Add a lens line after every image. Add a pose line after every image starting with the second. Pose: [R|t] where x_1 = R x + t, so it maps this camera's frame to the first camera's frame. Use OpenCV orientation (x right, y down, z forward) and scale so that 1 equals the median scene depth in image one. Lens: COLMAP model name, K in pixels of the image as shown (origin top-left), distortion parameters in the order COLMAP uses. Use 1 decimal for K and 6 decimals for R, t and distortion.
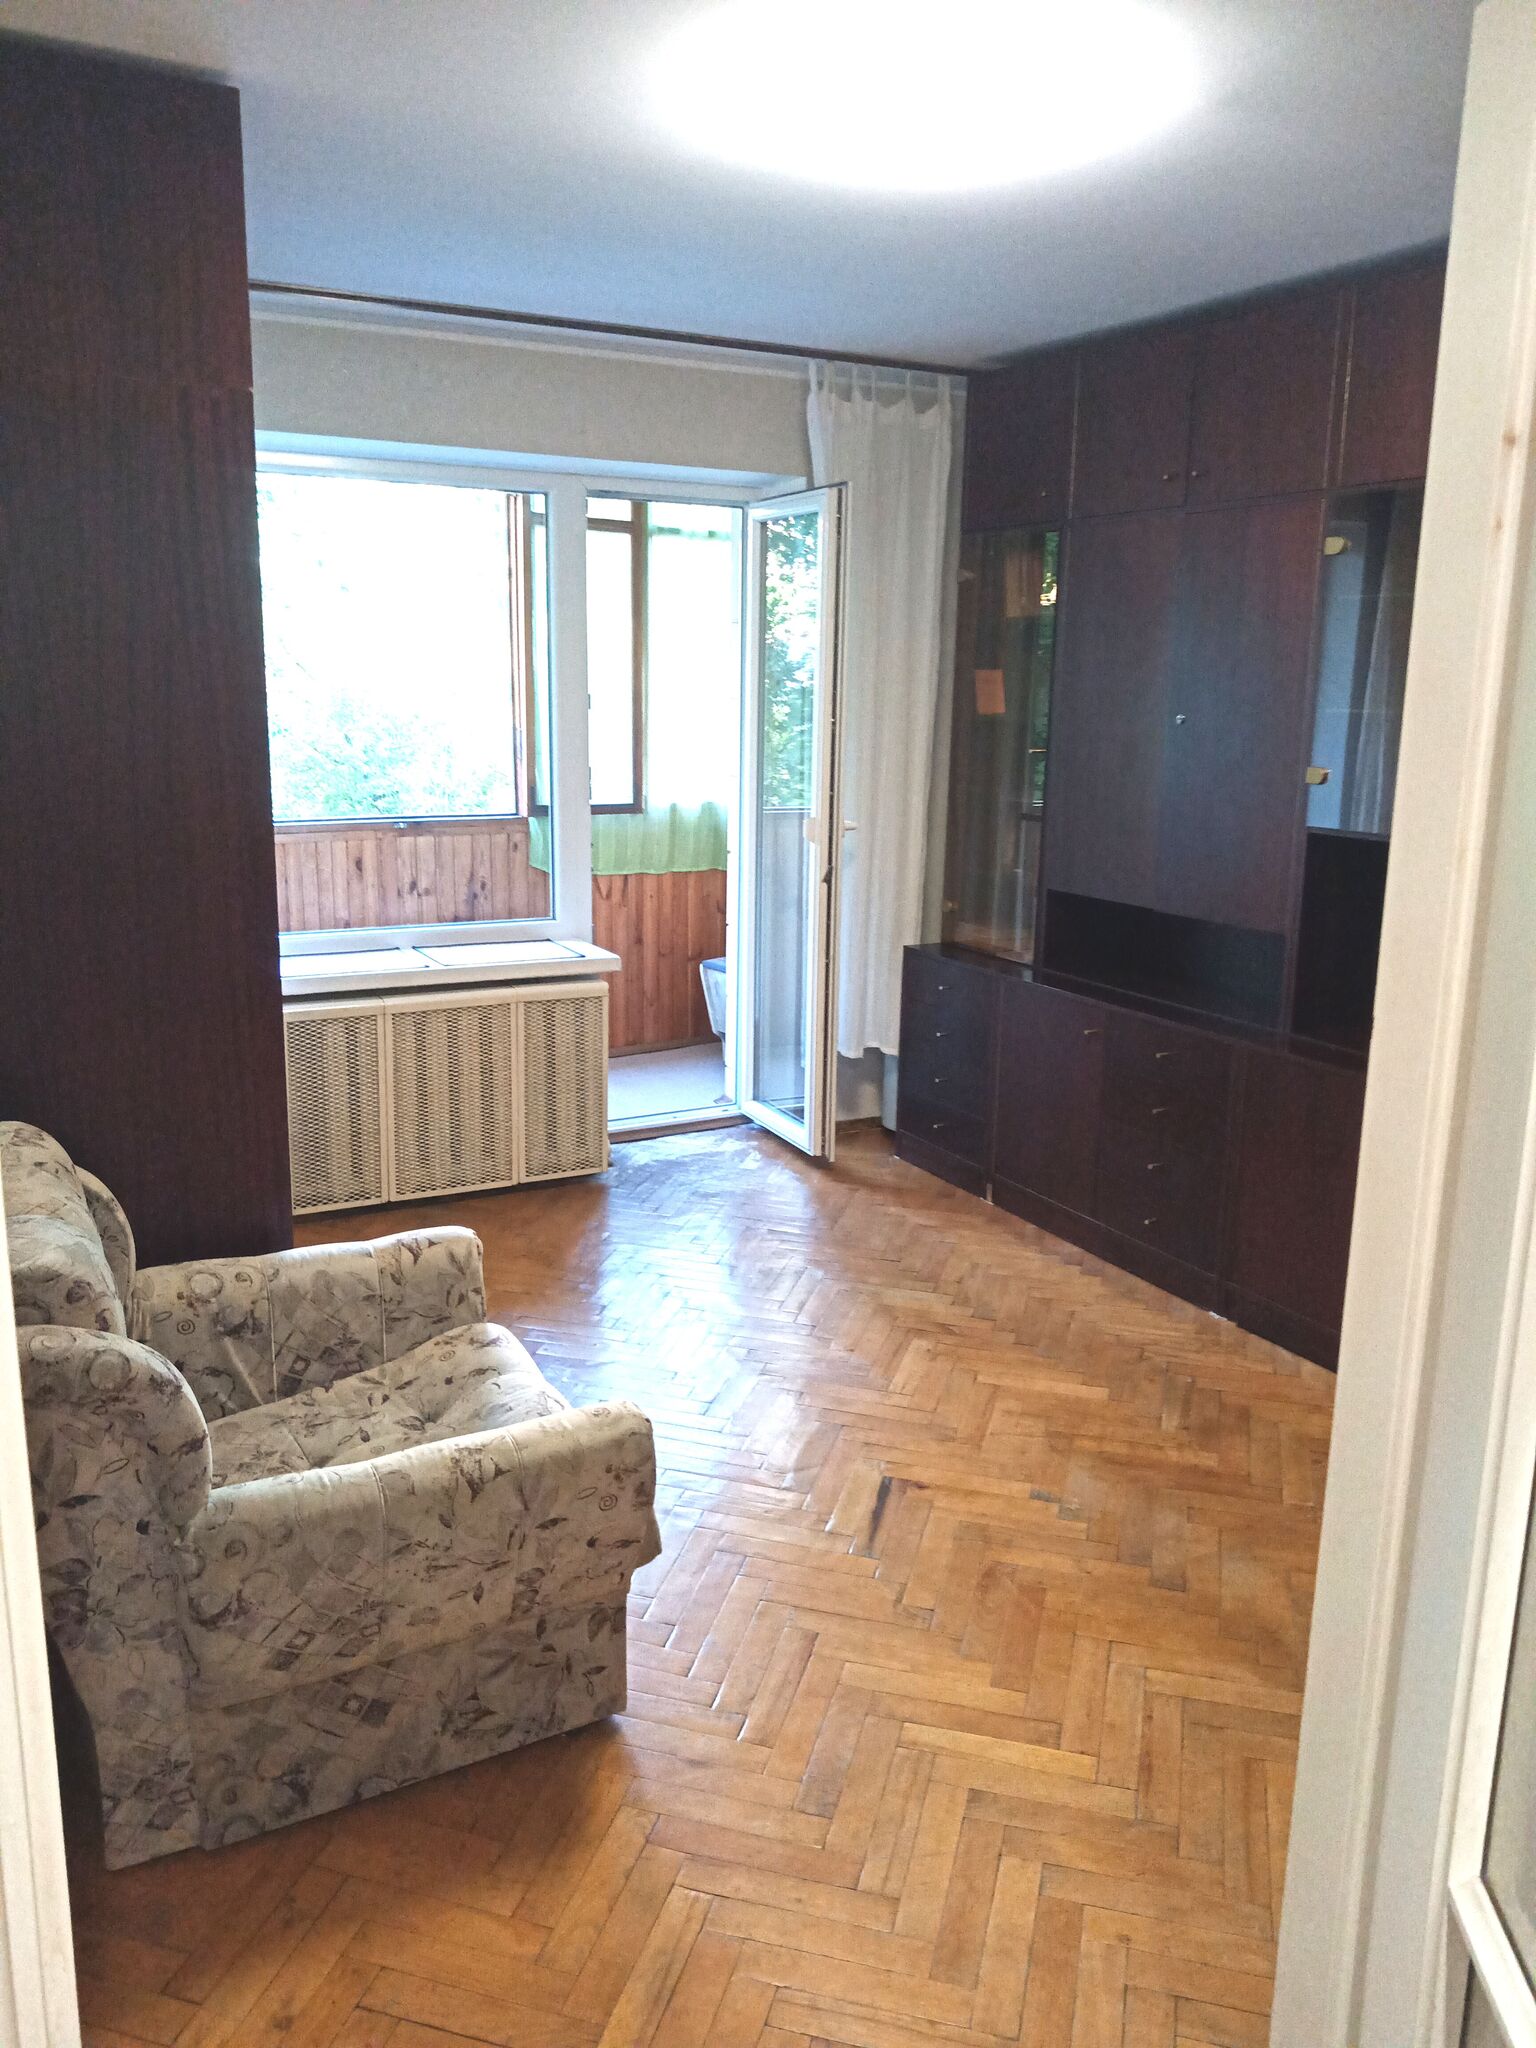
lens RADIAL K [[1541.3, 0, 771.1], [0, 1541.3, 1044.2], [0, 0, 1]] dist [0.077816, -0.162819]
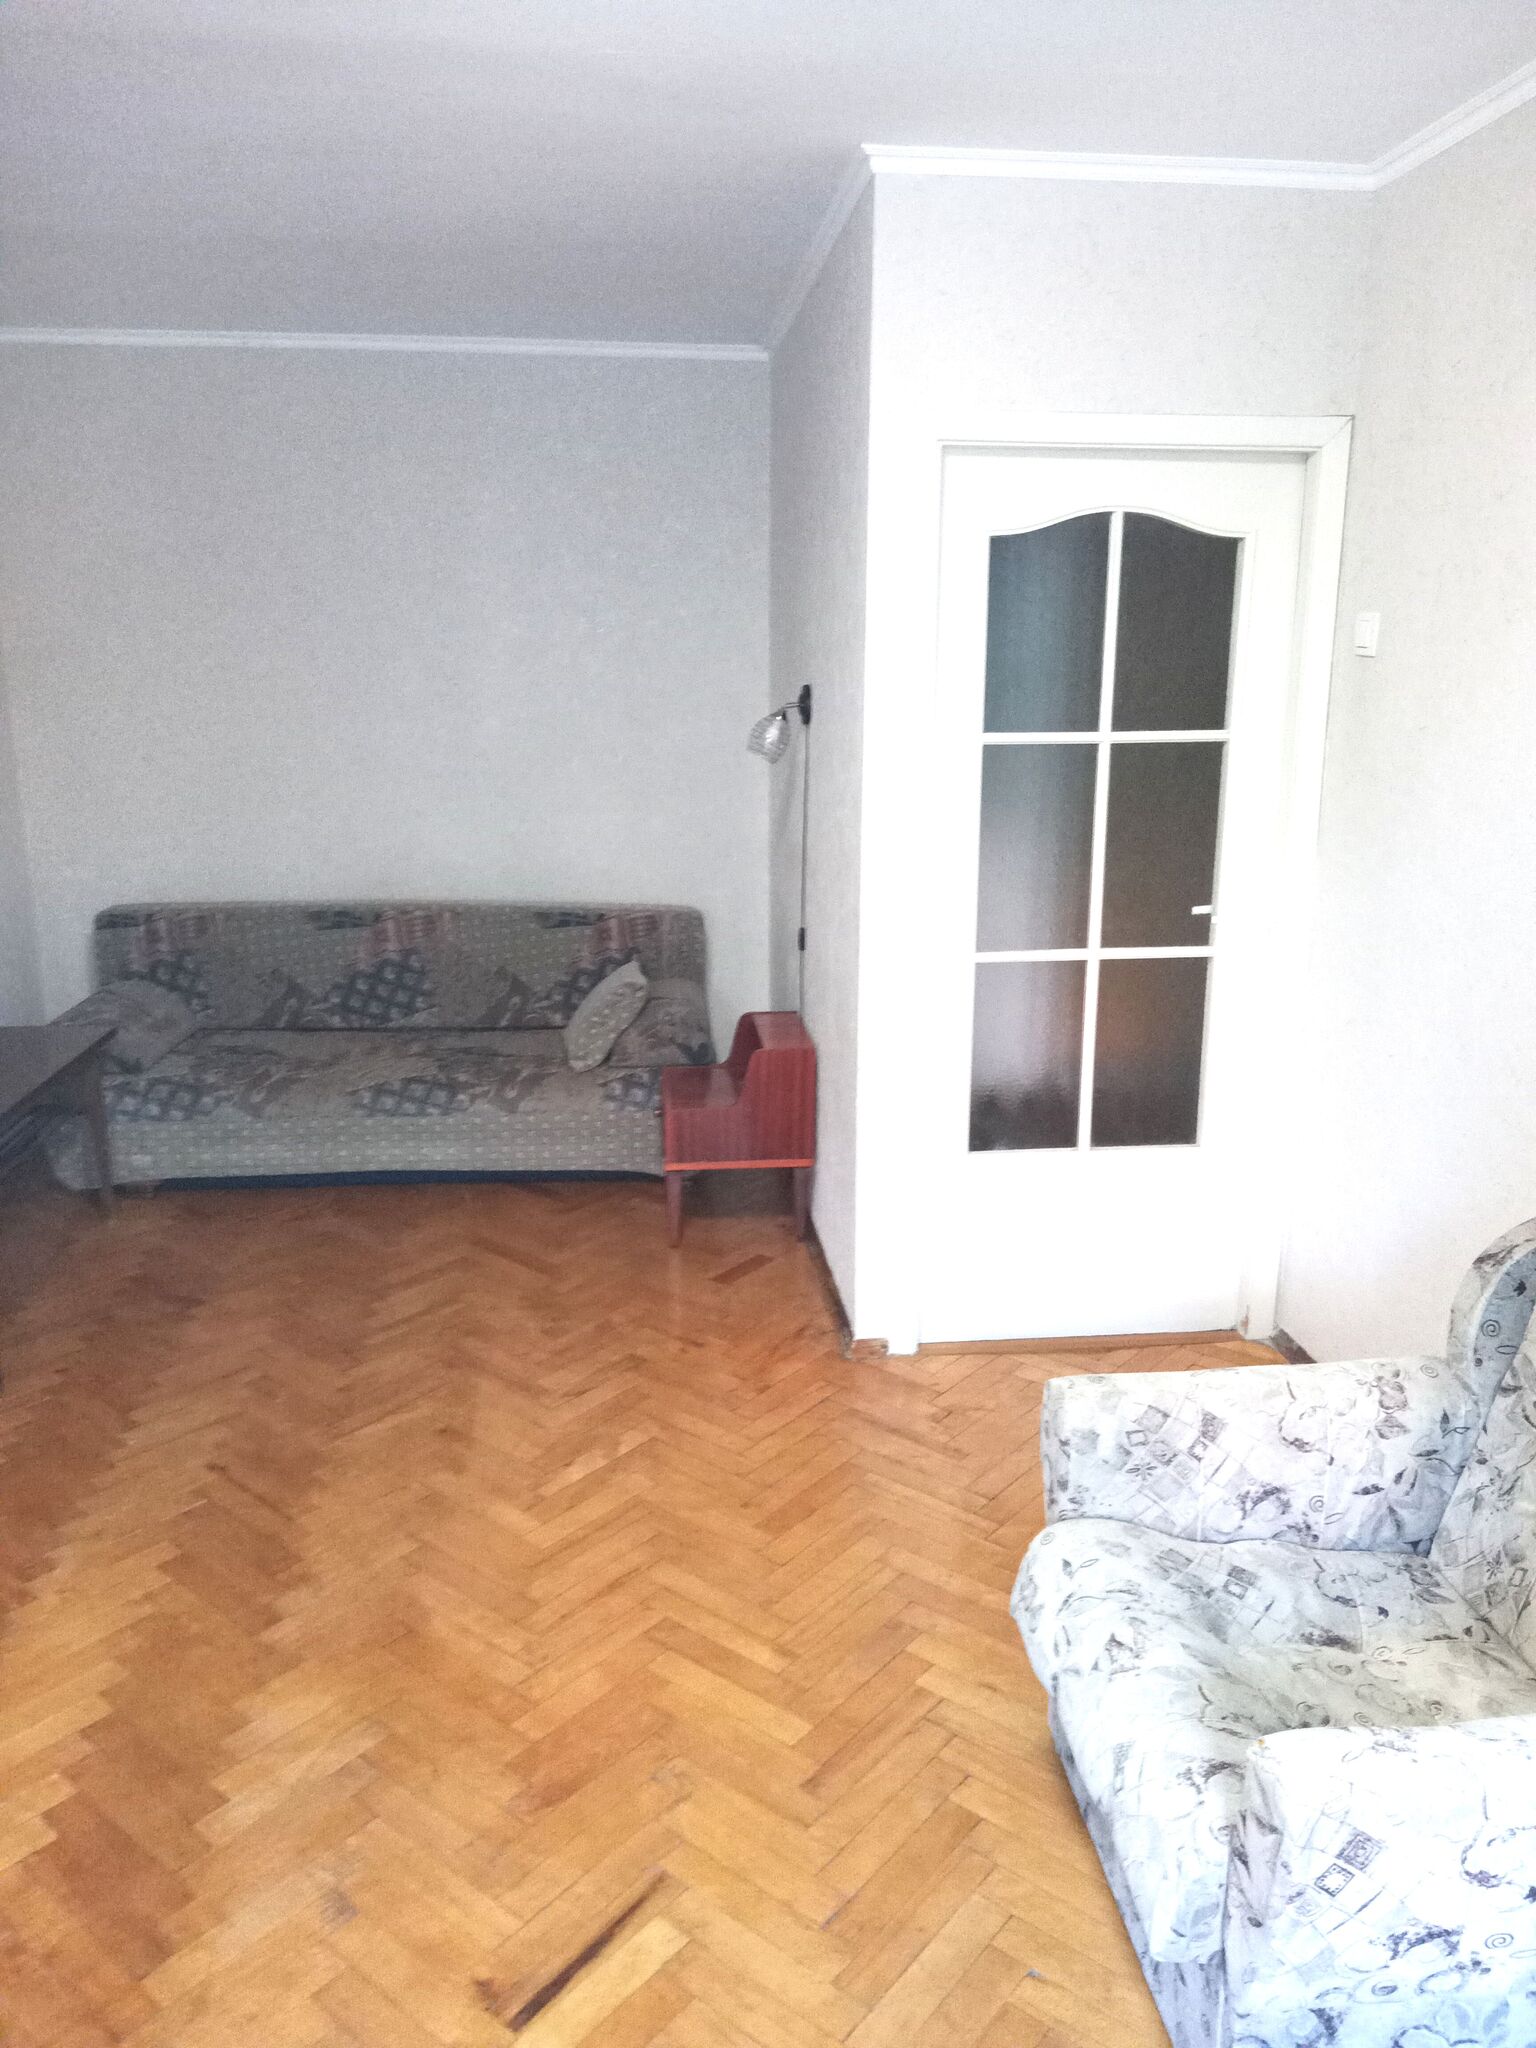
lens RADIAL K [[1554.9, 0, 774.8], [0, 1554.9, 1035.9], [0, 0, 1]] dist [0.046830, -0.081029]
pose [[-0.922424, -0.113439, 0.369142, -0.129936], [0.073086, 0.887329, 0.455309, -0.215286], [-0.379200, 0.446967, -0.810203, 0.874976]]
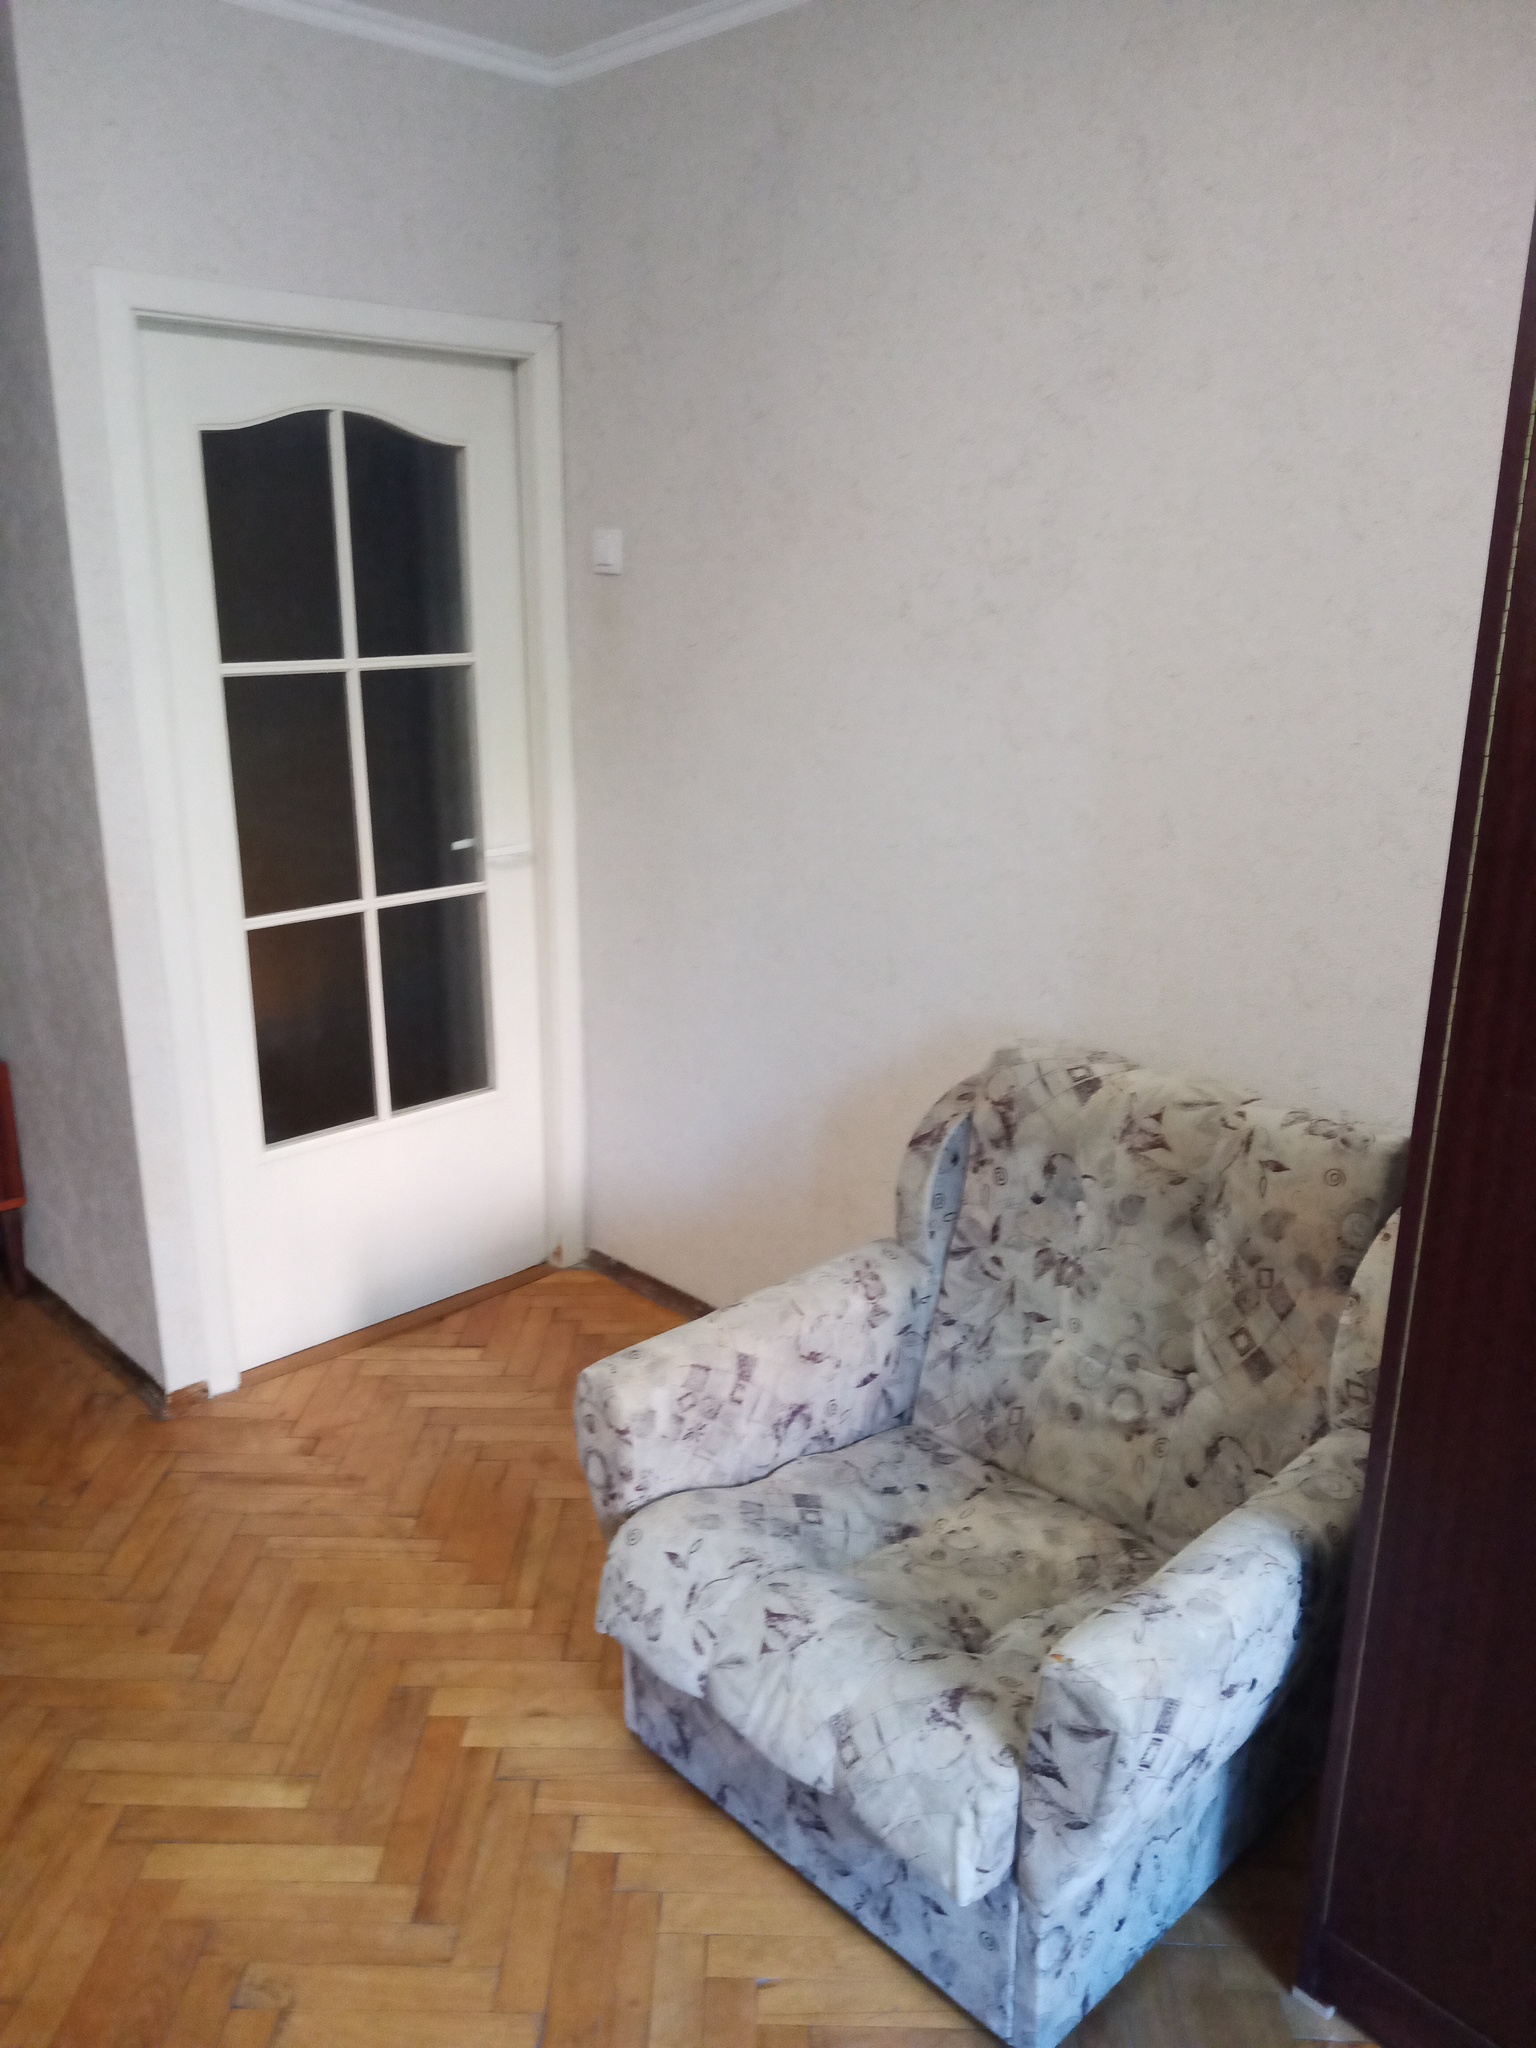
lens RADIAL K [[1554.9, 0, 774.8], [0, 1554.9, 1035.9], [0, 0, 1]] dist [0.046830, -0.081029]
pose [[-0.967226, 0.054223, -0.248059, 0.015238], [-0.078501, 0.865216, 0.495216, -0.200125], [0.241477, 0.498458, -0.832603, 0.831967]]
